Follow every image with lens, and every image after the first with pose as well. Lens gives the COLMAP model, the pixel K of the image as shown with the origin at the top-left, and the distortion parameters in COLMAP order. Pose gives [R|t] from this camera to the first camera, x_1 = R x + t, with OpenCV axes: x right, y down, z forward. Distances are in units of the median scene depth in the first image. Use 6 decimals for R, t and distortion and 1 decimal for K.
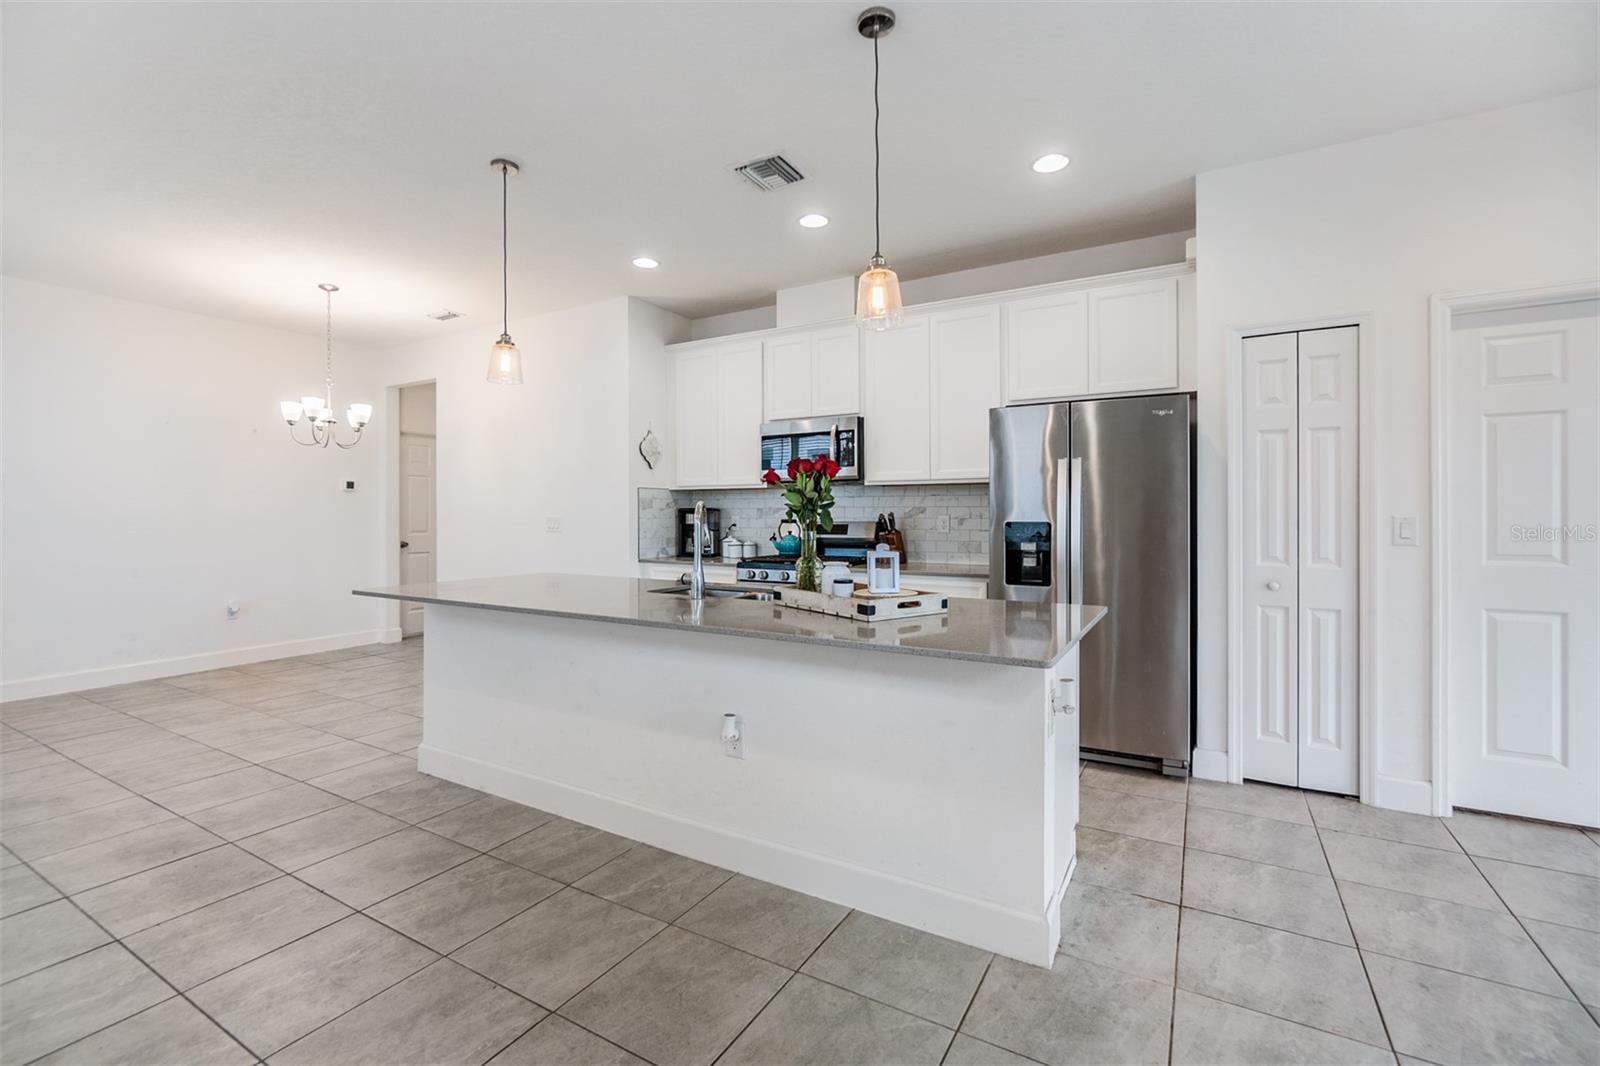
lens RADIAL K [[700.1, 0, 789.4], [0, 700.1, 513.5], [0, 0, 1]] dist [-0.005778, 0.001358]
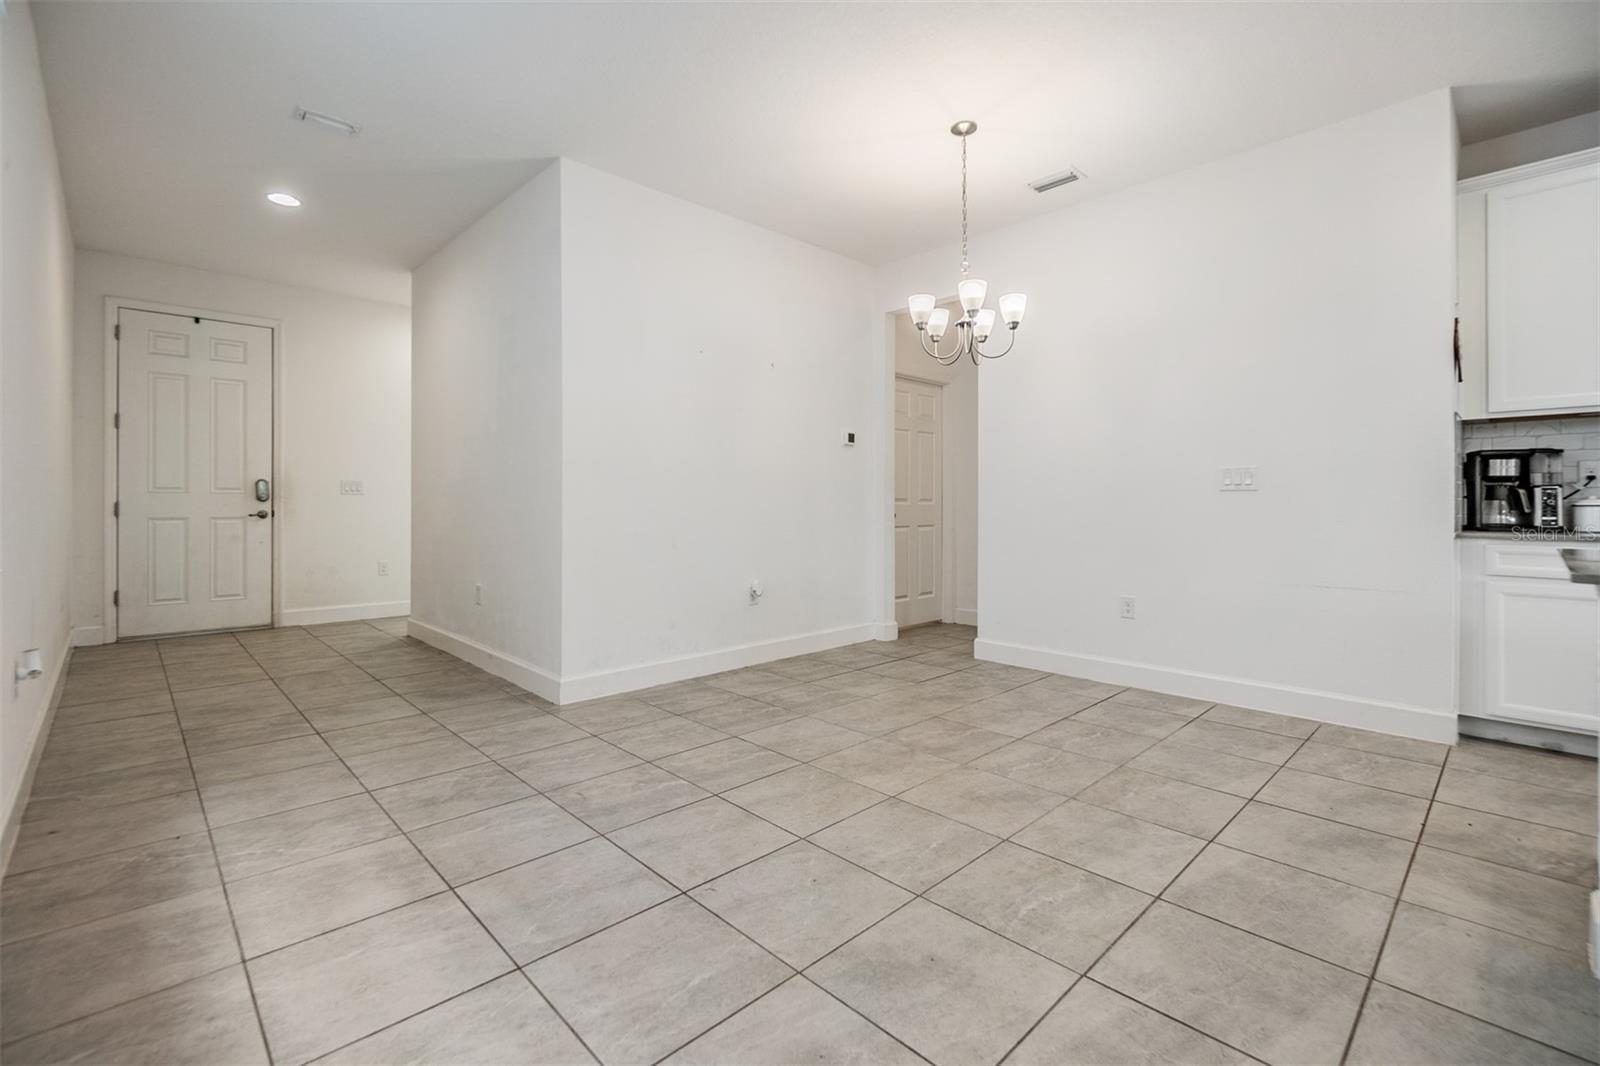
lens RADIAL K [[700.1, 0, 791.4], [0, 700.1, 503.9], [0, 0, 1]] dist [-0.005778, 0.001358]
pose [[0.962494, 0.000585, -0.271304, -0.931269], [0.000428, 0.999993, 0.003677, 0.059349], [0.271304, -0.003655, 0.962487, 0.432863]]
